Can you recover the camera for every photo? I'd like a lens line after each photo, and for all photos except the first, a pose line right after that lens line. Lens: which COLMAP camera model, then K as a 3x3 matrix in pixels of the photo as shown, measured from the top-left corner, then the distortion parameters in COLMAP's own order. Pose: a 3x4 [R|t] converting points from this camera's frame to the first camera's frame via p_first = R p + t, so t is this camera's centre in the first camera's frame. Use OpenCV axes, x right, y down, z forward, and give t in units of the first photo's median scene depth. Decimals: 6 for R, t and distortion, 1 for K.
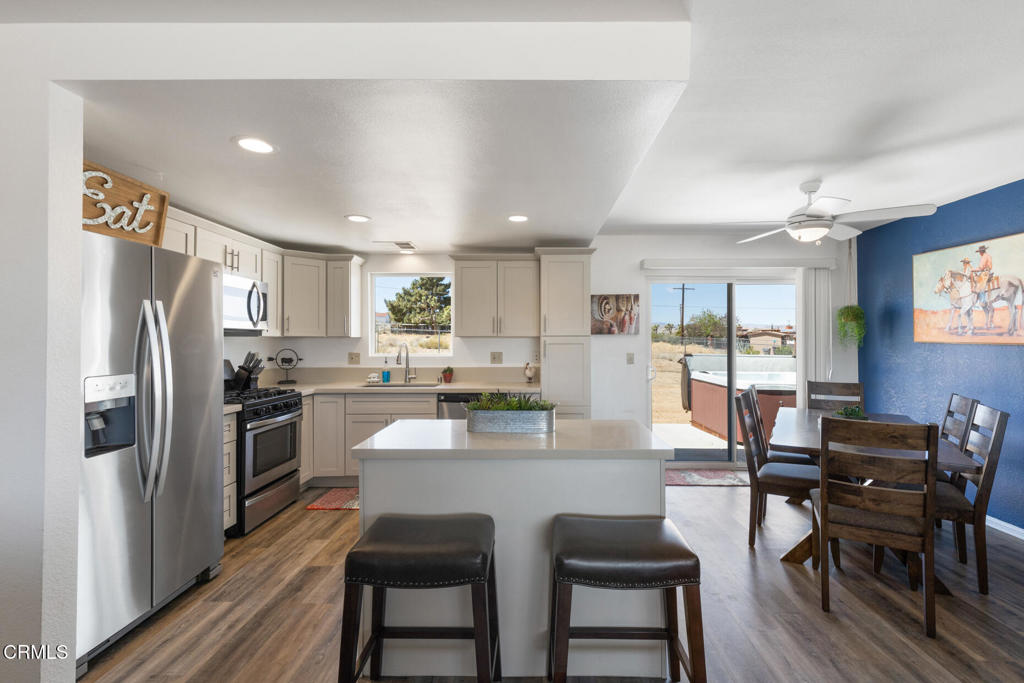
lens RADIAL K [[461.0, 0, 521.1], [0, 461.0, 340.5], [0, 0, 1]] dist [0.005850, 0.001311]
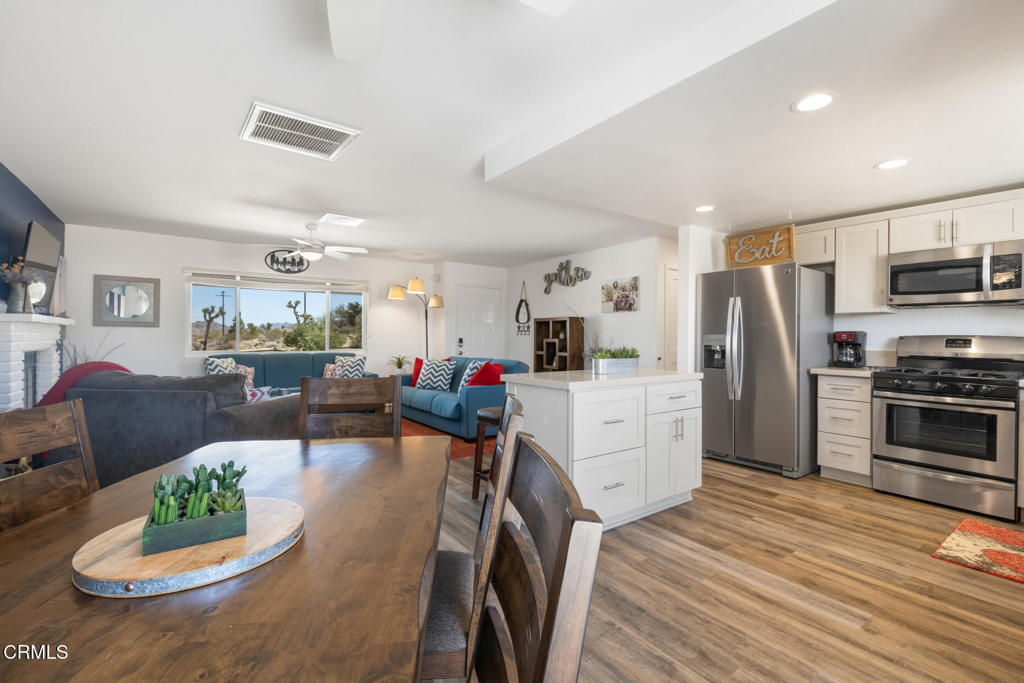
lens RADIAL K [[461.0, 0, 511.8], [0, 461.0, 337.0], [0, 0, 1]] dist [0.005850, 0.001311]
pose [[-0.805636, -0.008653, -0.592347, 0.525429], [-0.008684, 0.999958, -0.002796, 0.043353], [0.592347, 0.002892, -0.805678, 0.950822]]
